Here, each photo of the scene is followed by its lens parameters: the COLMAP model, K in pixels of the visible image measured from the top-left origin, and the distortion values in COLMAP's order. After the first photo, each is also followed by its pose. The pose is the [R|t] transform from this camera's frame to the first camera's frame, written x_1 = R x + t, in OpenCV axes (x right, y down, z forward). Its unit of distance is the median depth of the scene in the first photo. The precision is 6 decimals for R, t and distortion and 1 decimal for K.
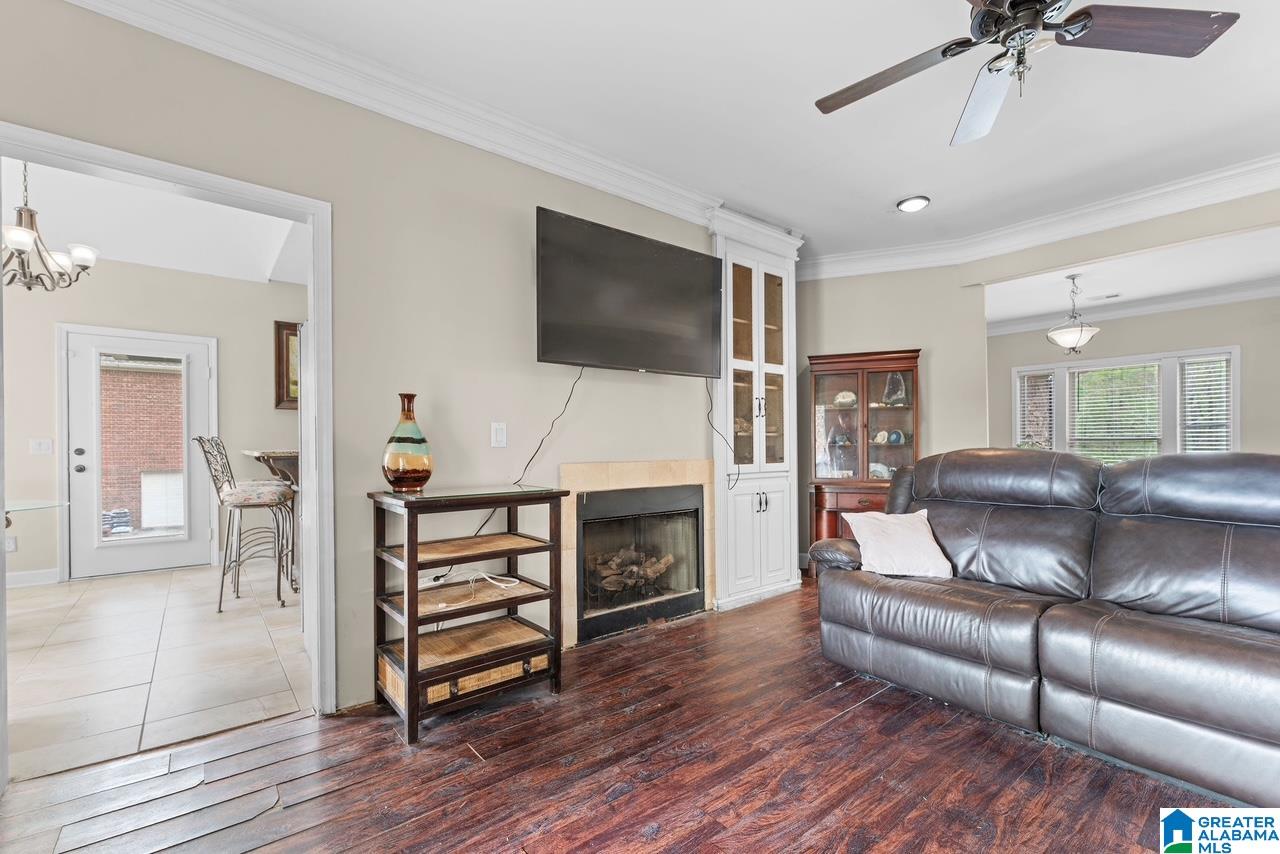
lens RADIAL K [[564.0, 0, 642.2], [0, 564.0, 446.4], [0, 0, 1]] dist [-0.001470, -0.000047]
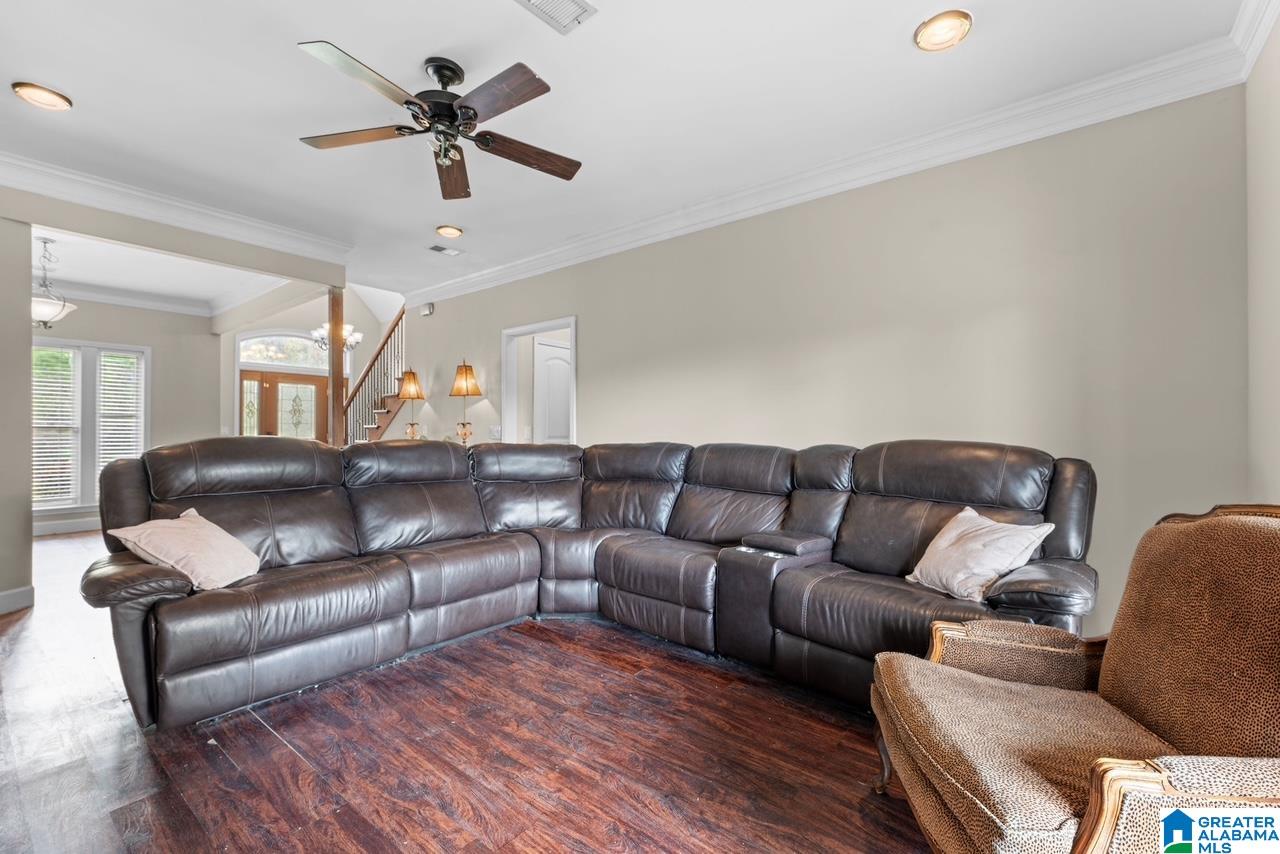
lens RADIAL K [[535.4, 0, 638.9], [0, 535.4, 430.7], [0, 0, 1]] dist [-0.000292, 0.000069]
pose [[-0.214938, 0.009292, 0.976583, -0.643558], [-0.002467, 0.999946, -0.010058, -0.000896], [-0.976625, -0.004571, -0.214904, 0.753364]]
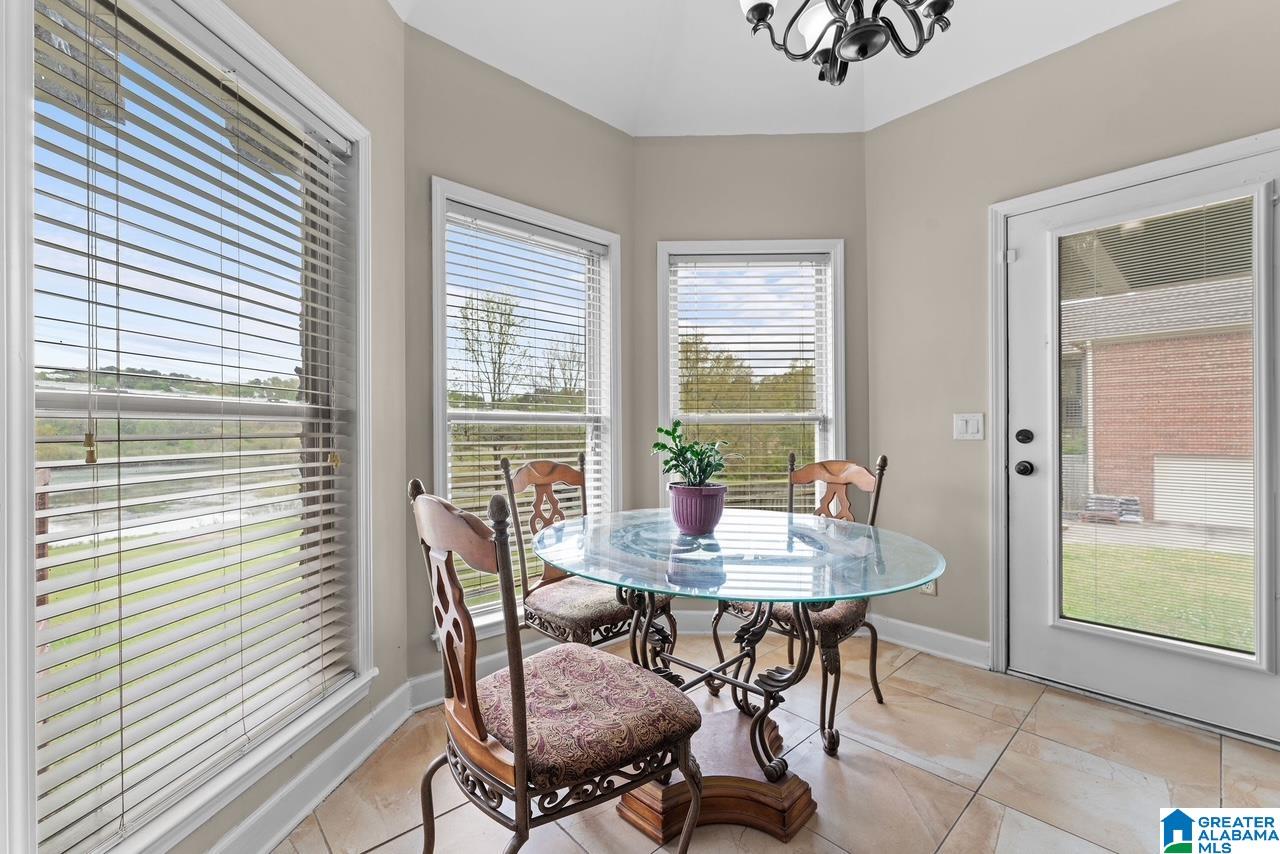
lens RADIAL K [[535.4, 0, 638.9], [0, 535.4, 430.7], [0, 0, 1]] dist [-0.000292, 0.000069]
pose [[0.075148, 0.009769, -0.997124, -0.217715], [0.001368, 0.999950, 0.009900, -0.000487], [0.997171, -0.002108, 0.075131, 0.249647]]
